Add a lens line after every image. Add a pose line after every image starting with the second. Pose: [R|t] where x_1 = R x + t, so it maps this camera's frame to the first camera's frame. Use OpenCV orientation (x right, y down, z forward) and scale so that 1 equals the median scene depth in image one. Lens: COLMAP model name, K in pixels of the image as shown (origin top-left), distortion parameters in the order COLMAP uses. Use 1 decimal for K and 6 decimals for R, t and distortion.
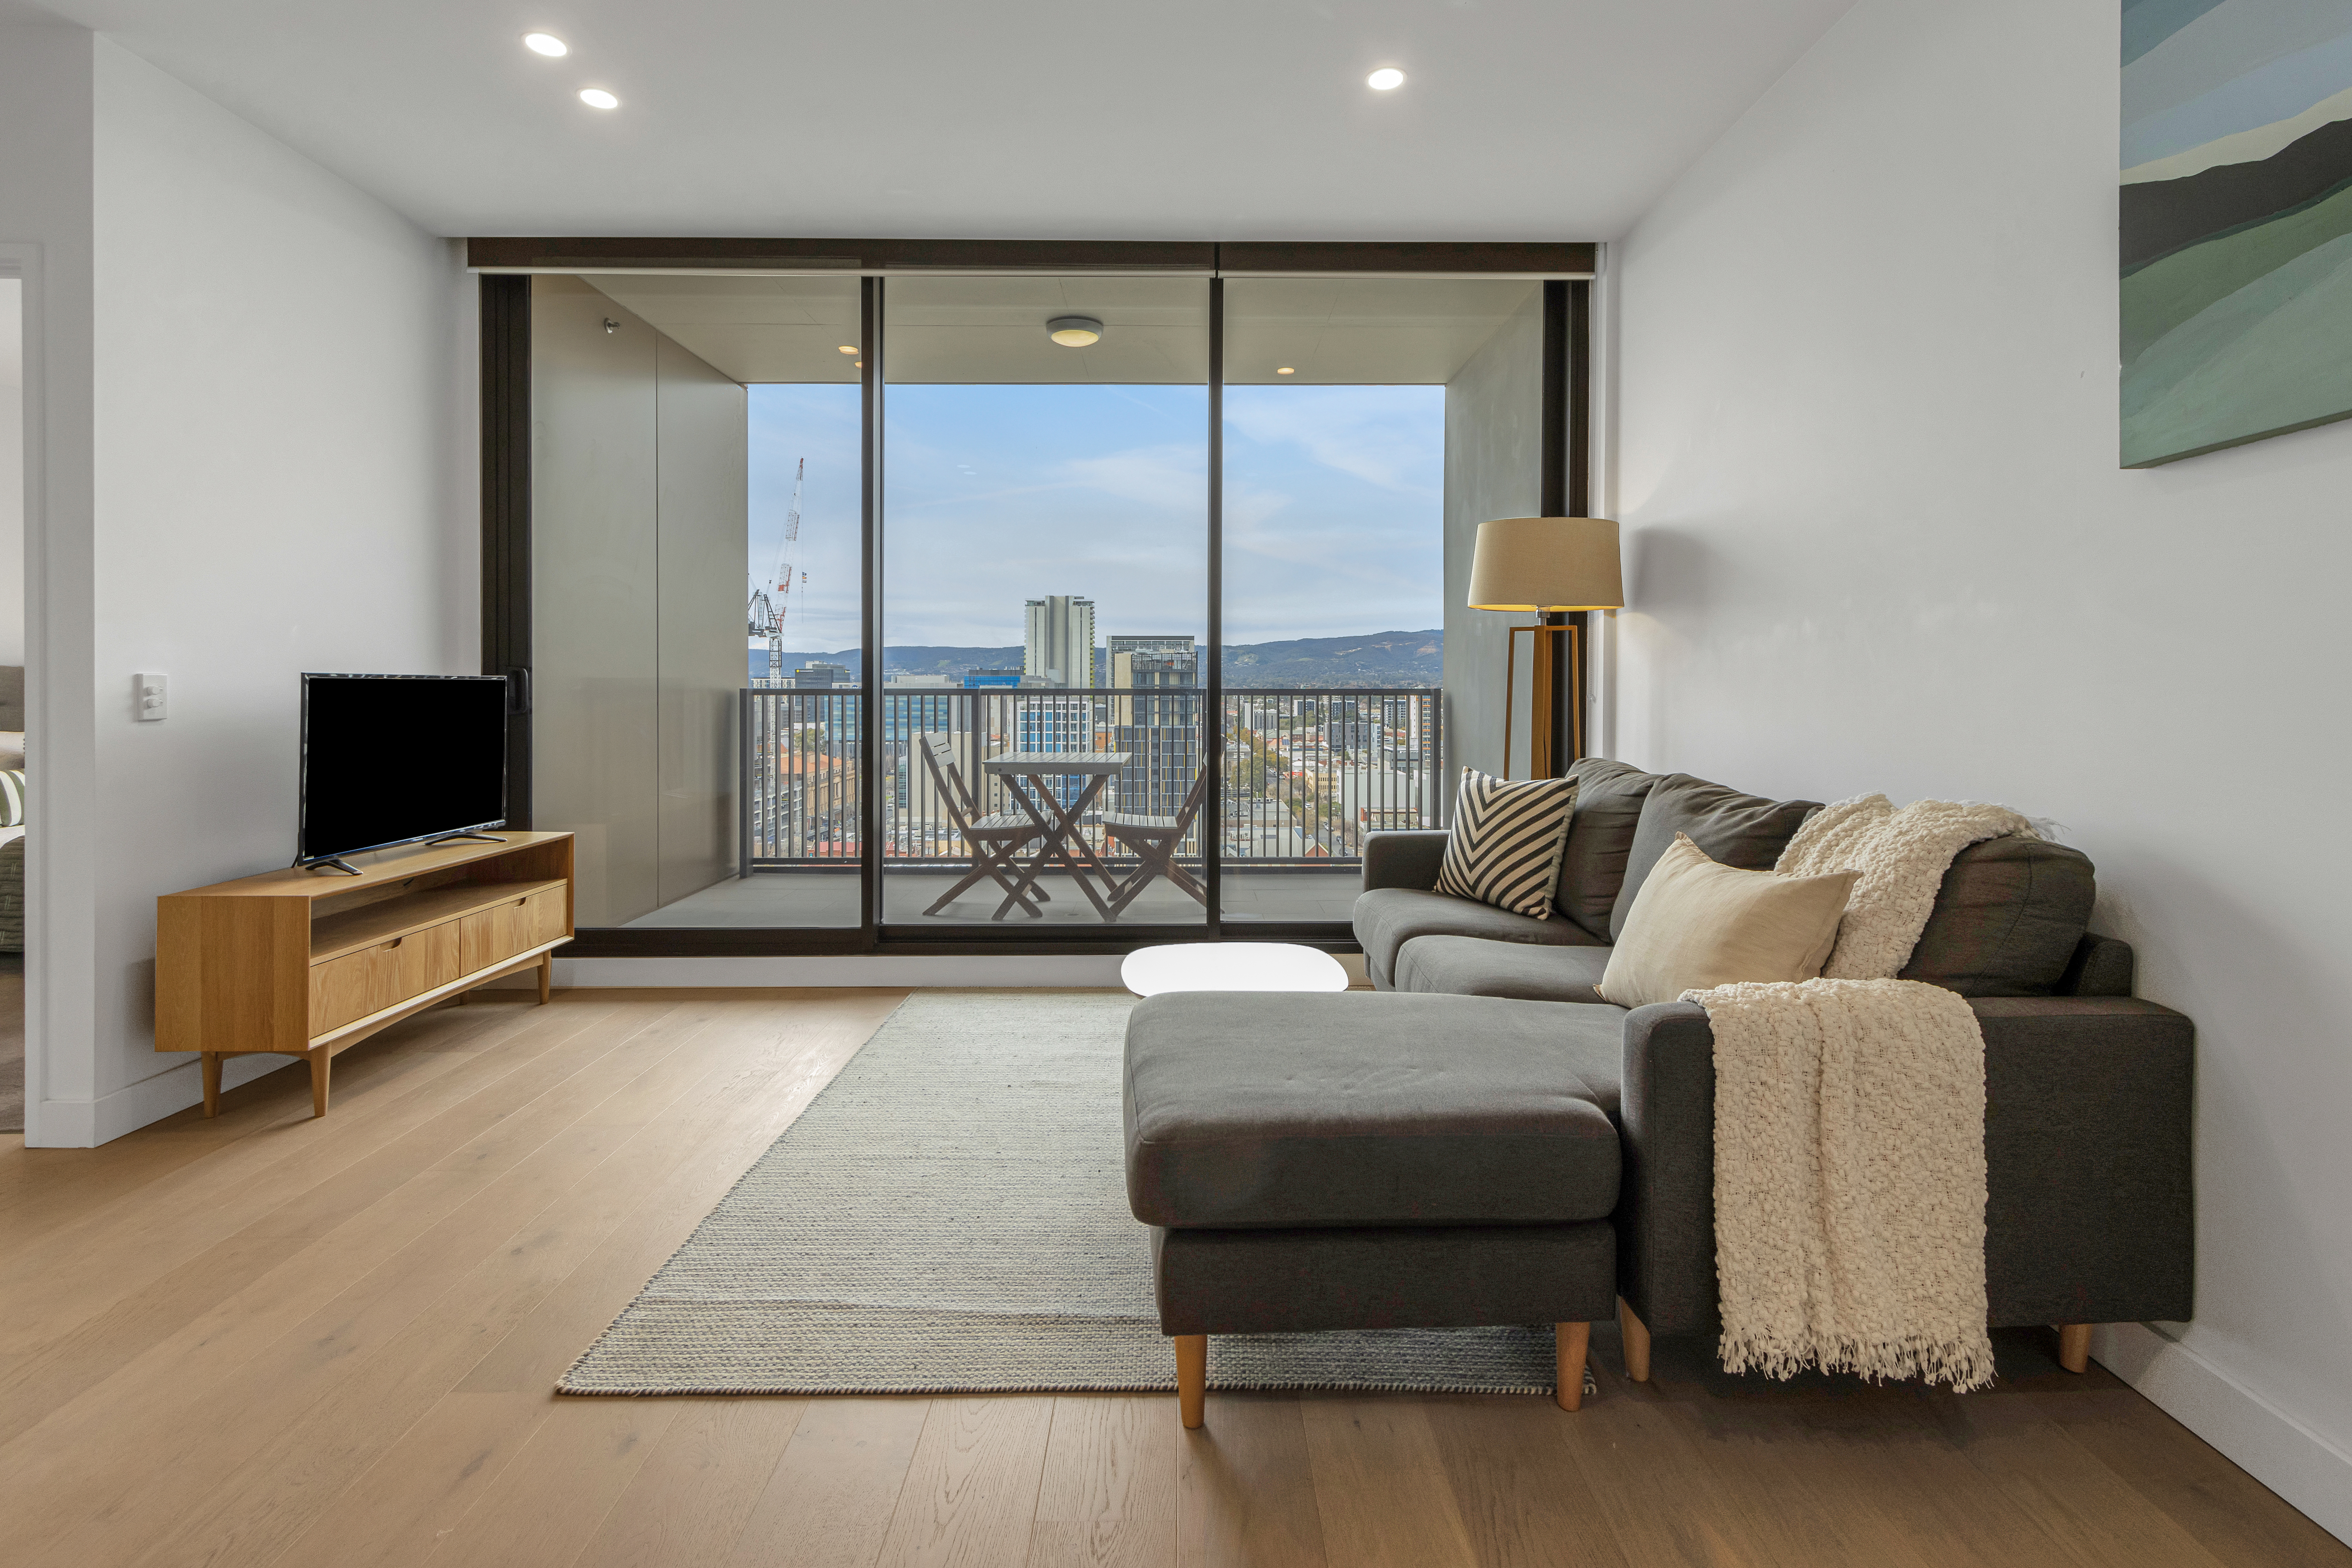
lens RADIAL K [[1124.4, 0, 1208.8], [0, 1124.4, 686.3], [0, 0, 1]] dist [0.006088, -0.000396]
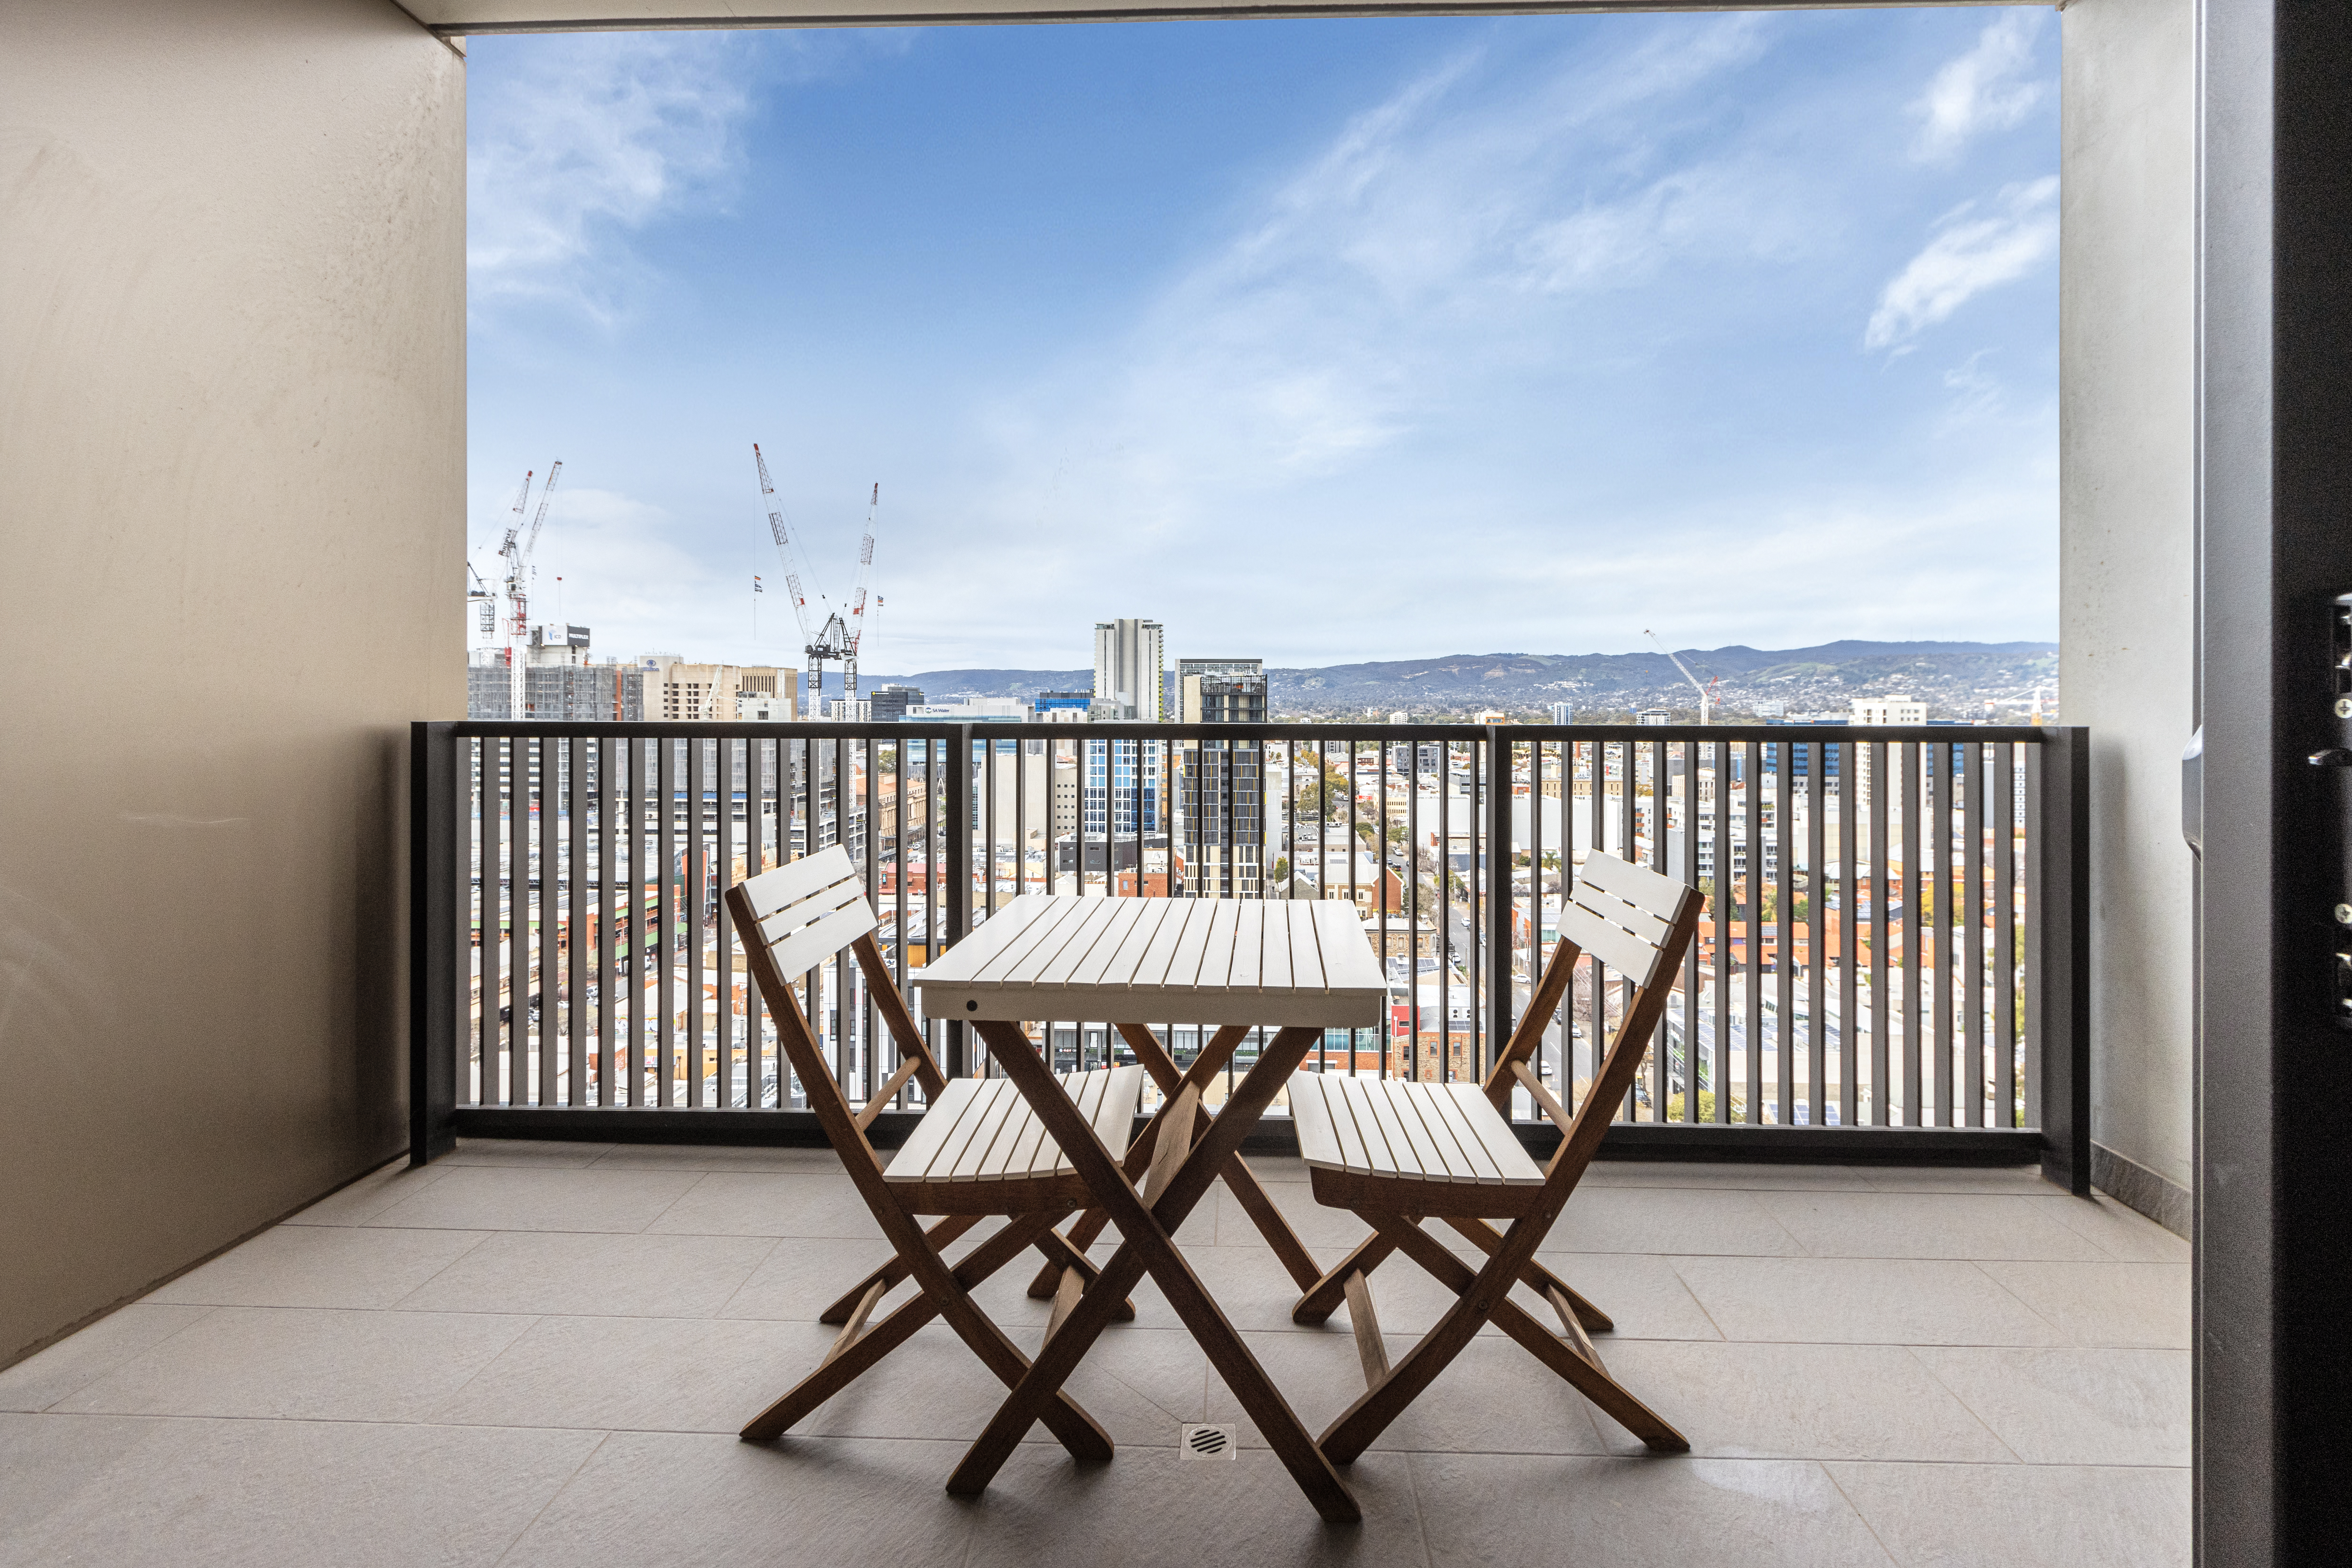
lens RADIAL K [[1124.4, 0, 1207.9], [0, 1124.4, 708.9], [0, 0, 1]] dist [0.006088, -0.000396]
pose [[0.998108, 0.003366, -0.061390, -0.146460], [-0.003400, 0.999994, -0.000463, -0.007569], [0.061388, 0.000671, 0.998114, 0.983338]]
